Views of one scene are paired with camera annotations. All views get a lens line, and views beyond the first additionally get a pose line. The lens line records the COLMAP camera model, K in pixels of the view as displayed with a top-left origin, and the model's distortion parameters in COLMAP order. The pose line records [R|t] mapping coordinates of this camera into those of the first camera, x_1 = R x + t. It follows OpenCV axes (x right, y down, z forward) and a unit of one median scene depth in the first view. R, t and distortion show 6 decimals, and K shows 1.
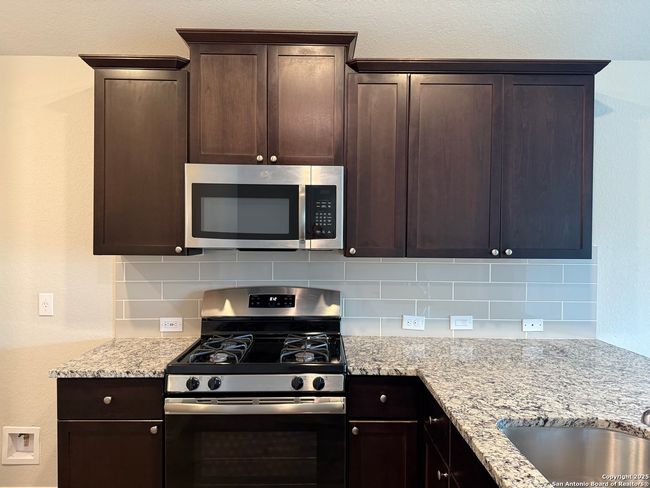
lens RADIAL K [[455.8, 0, 325.0], [0, 455.8, 244.0], [0, 0, 1]] dist [0.097491, -0.130267]
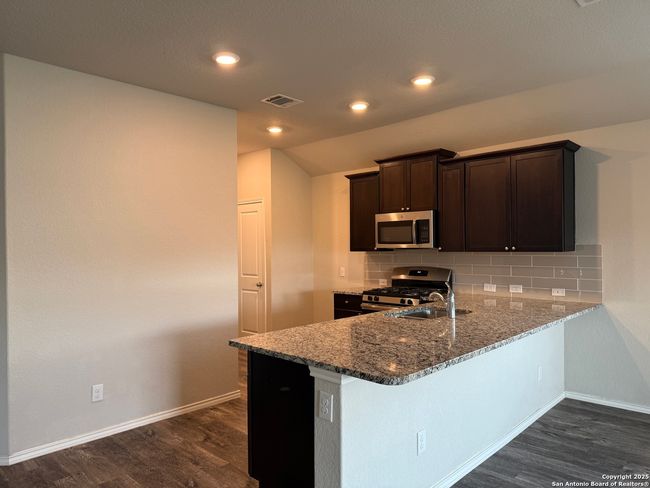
lens RADIAL K [[455.8, 0, 325.0], [0, 455.8, 244.0], [0, 0, 1]] dist [0.097491, -0.130267]
pose [[0.716700, -0.017775, -0.697155, 1.171813], [0.005469, 0.999788, -0.019869, 0.033031], [0.697360, 0.010428, 0.716645, -0.919348]]
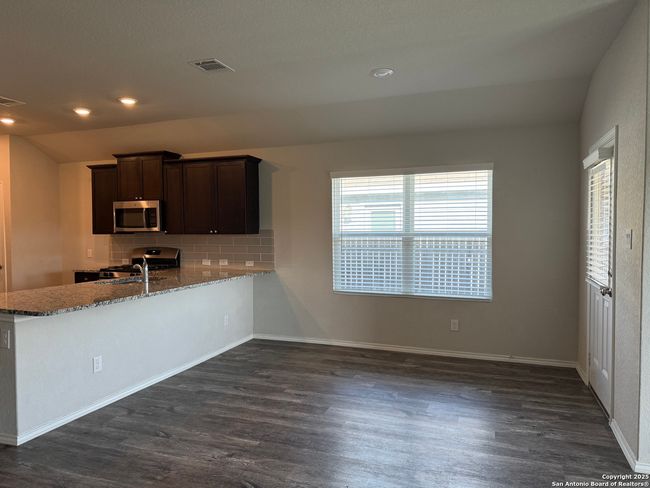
lens RADIAL K [[455.8, 0, 325.0], [0, 455.8, 244.0], [0, 0, 1]] dist [0.097491, -0.130267]
pose [[0.933136, -0.000554, -0.359522, 1.885070], [0.005691, 0.999896, 0.013229, 0.055269], [0.359478, -0.014390, 0.933043, -1.169189]]
